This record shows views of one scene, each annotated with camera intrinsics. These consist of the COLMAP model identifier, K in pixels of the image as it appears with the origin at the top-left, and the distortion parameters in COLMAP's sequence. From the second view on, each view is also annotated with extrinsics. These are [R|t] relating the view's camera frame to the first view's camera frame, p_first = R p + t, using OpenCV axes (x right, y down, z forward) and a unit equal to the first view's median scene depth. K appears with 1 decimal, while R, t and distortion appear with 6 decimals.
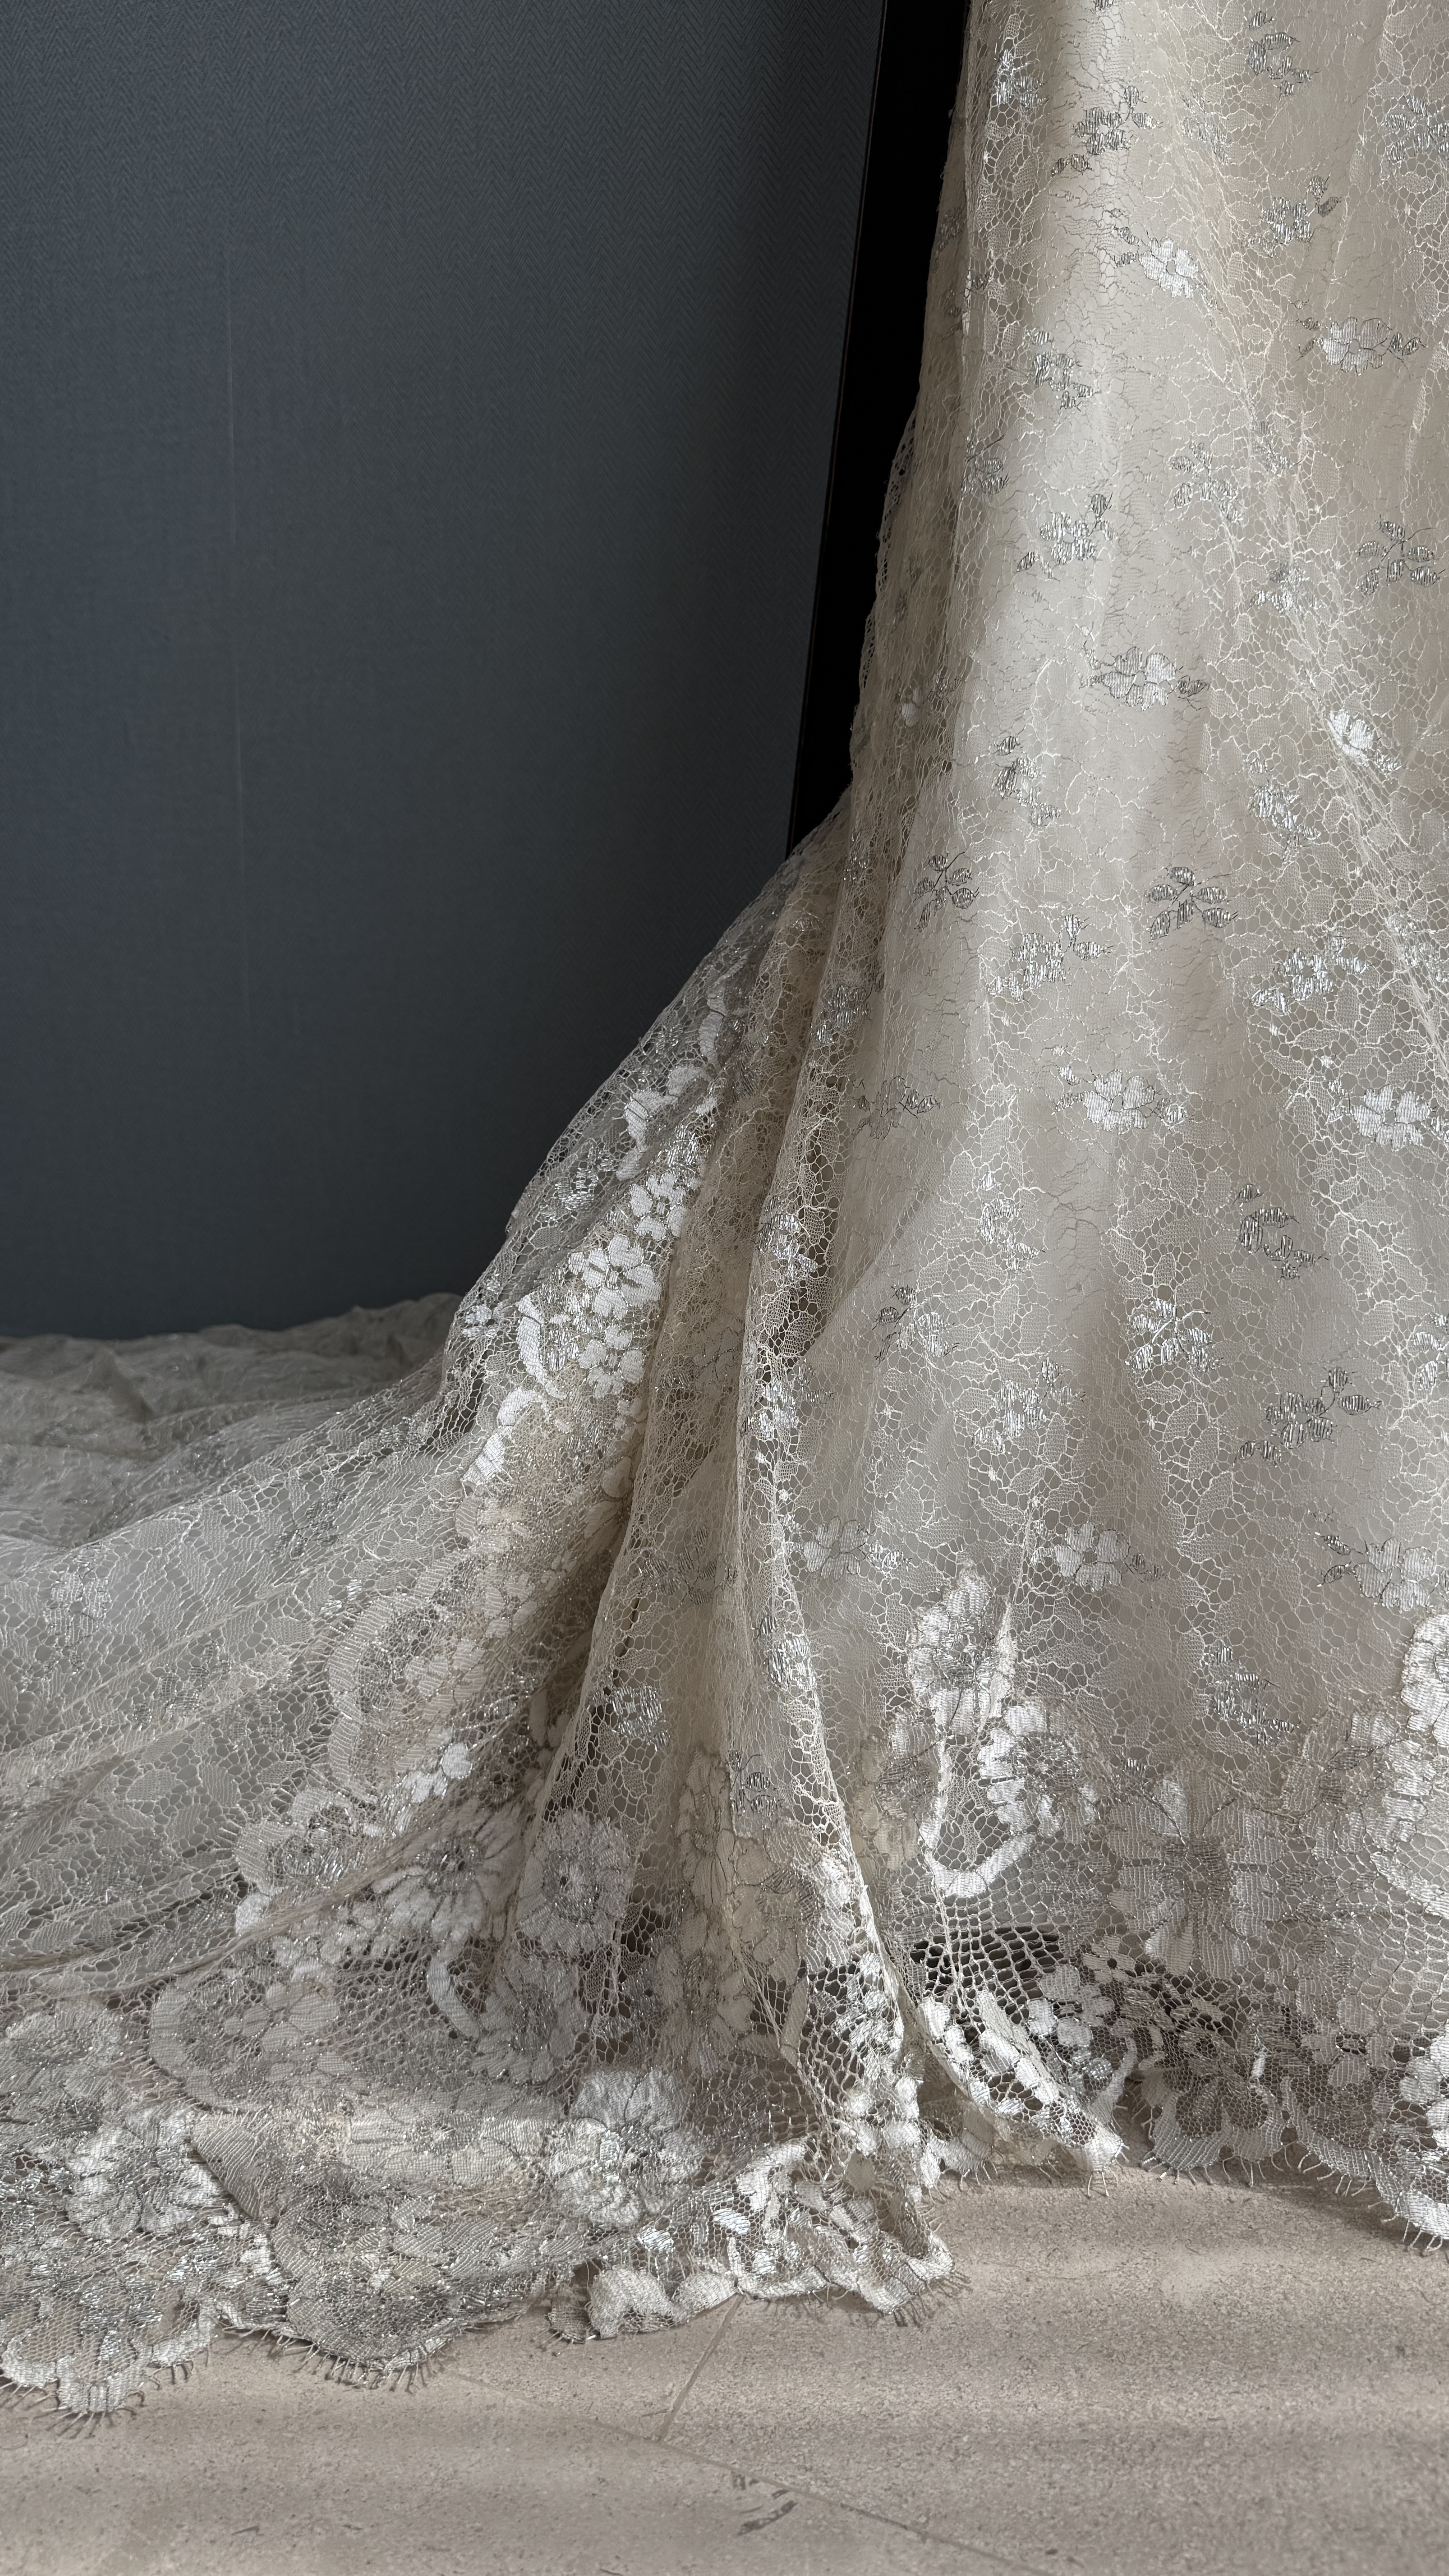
lens RADIAL K [[1808.4, 0, 752.3], [0, 1808.4, 1305.3], [0, 0, 1]] dist [0.037567, -0.064890]
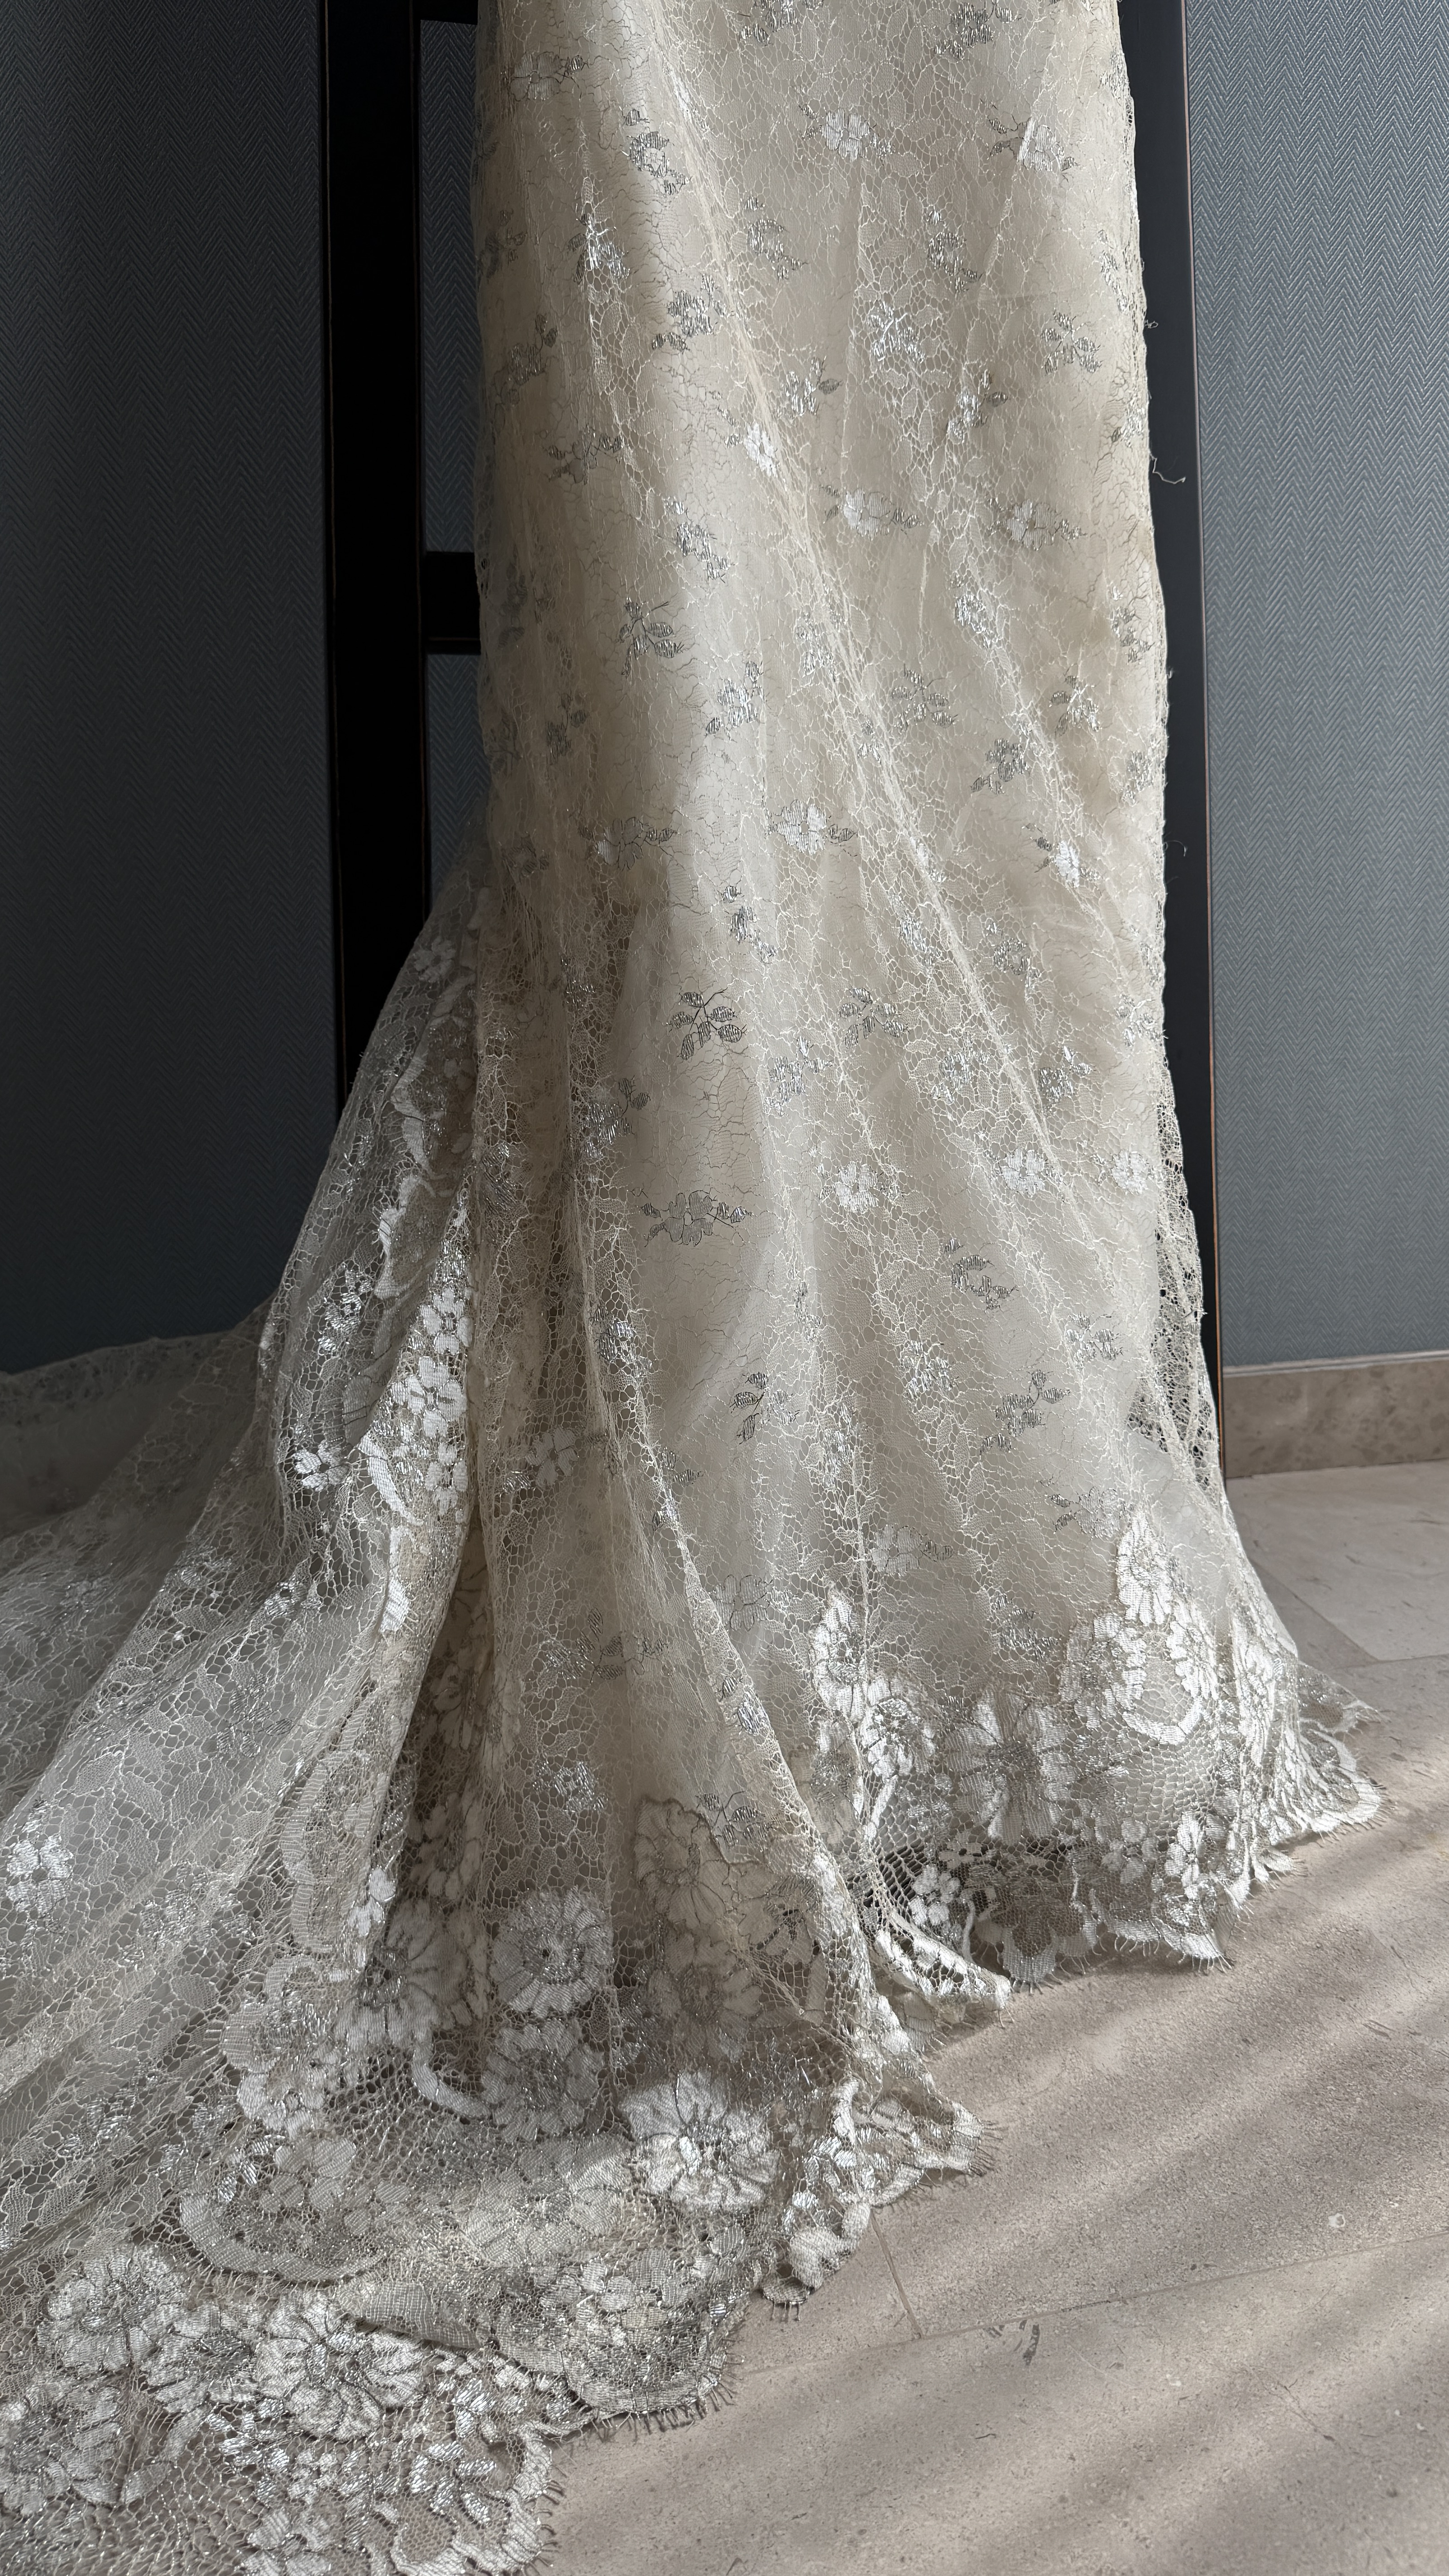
lens RADIAL K [[1808.4, 0, 736.5], [0, 1808.4, 1284.8], [0, 0, 1]] dist [0.037567, -0.064890]
pose [[0.819213, -0.175121, 0.546098, -0.562524], [0.118619, 0.983386, 0.137407, -0.232612], [-0.561088, -0.047788, 0.826376, 0.031729]]
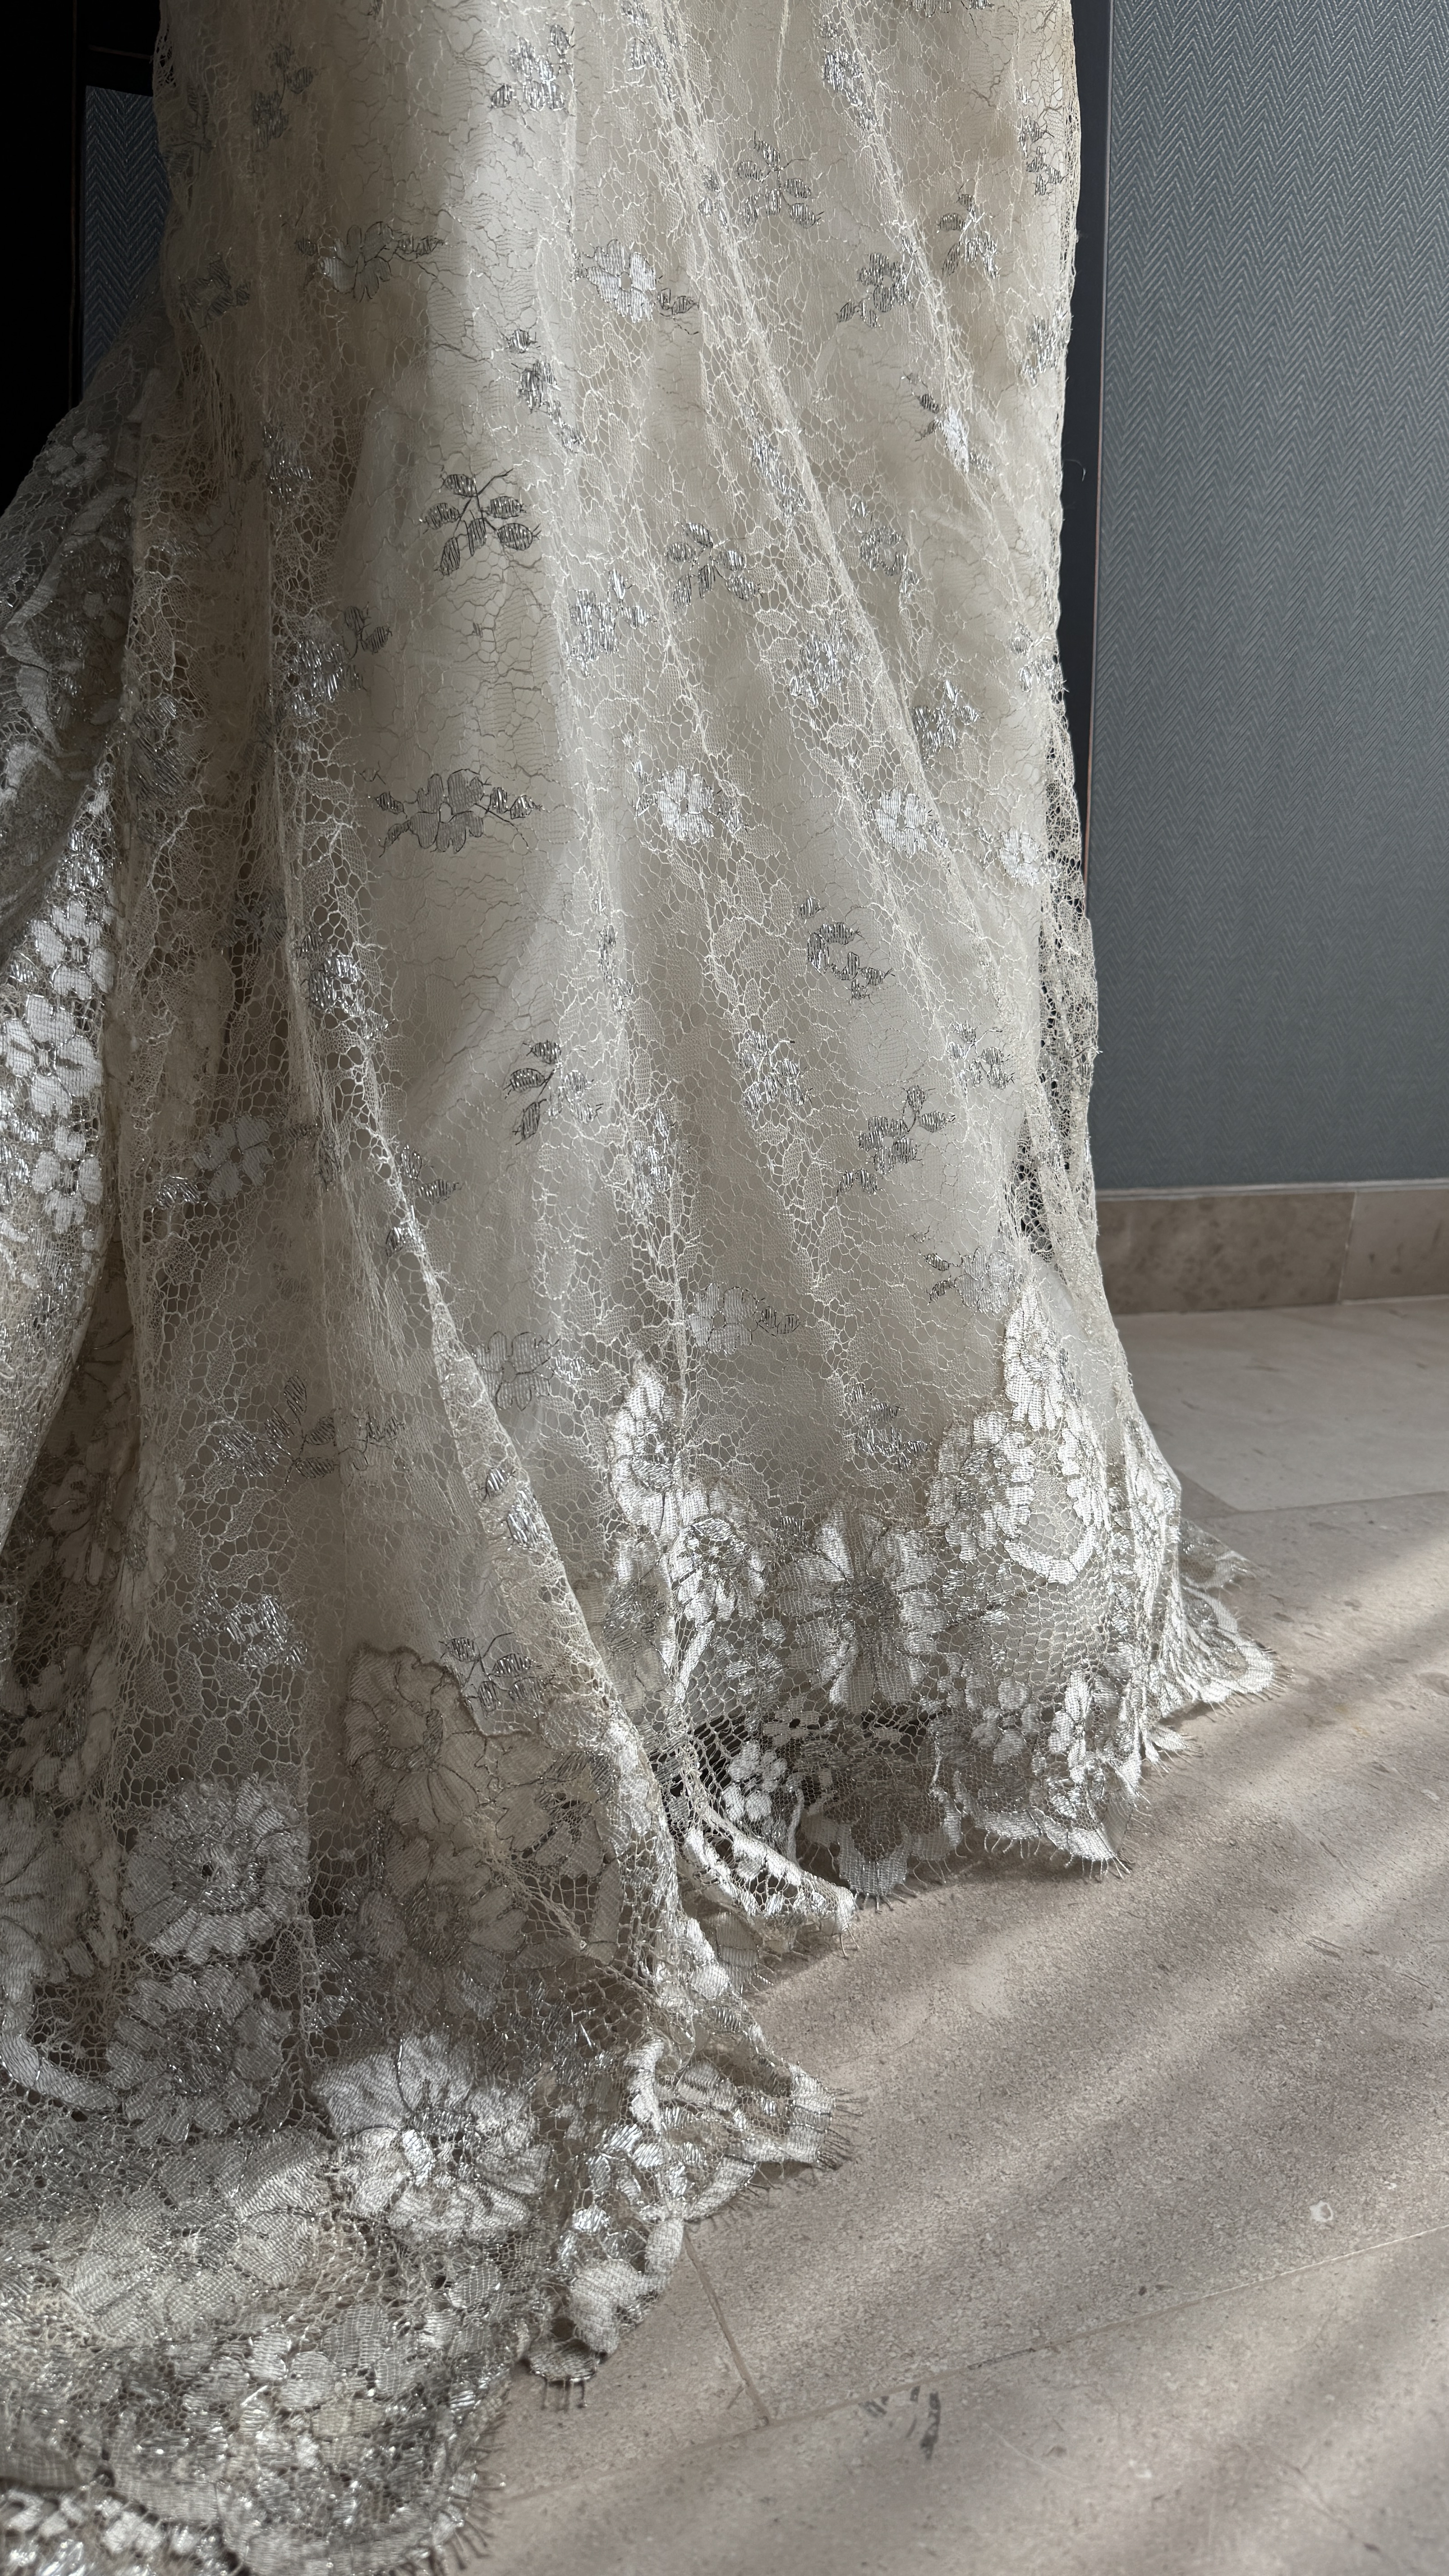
lens RADIAL K [[1808.4, 0, 713.2], [0, 1808.4, 1289.7], [0, 0, 1]] dist [0.037567, -0.064890]
pose [[0.735083, -0.176843, 0.654507, -0.414002], [0.063809, 0.979143, 0.192892, -0.052745], [-0.674967, -0.100028, 0.731036, 0.338637]]
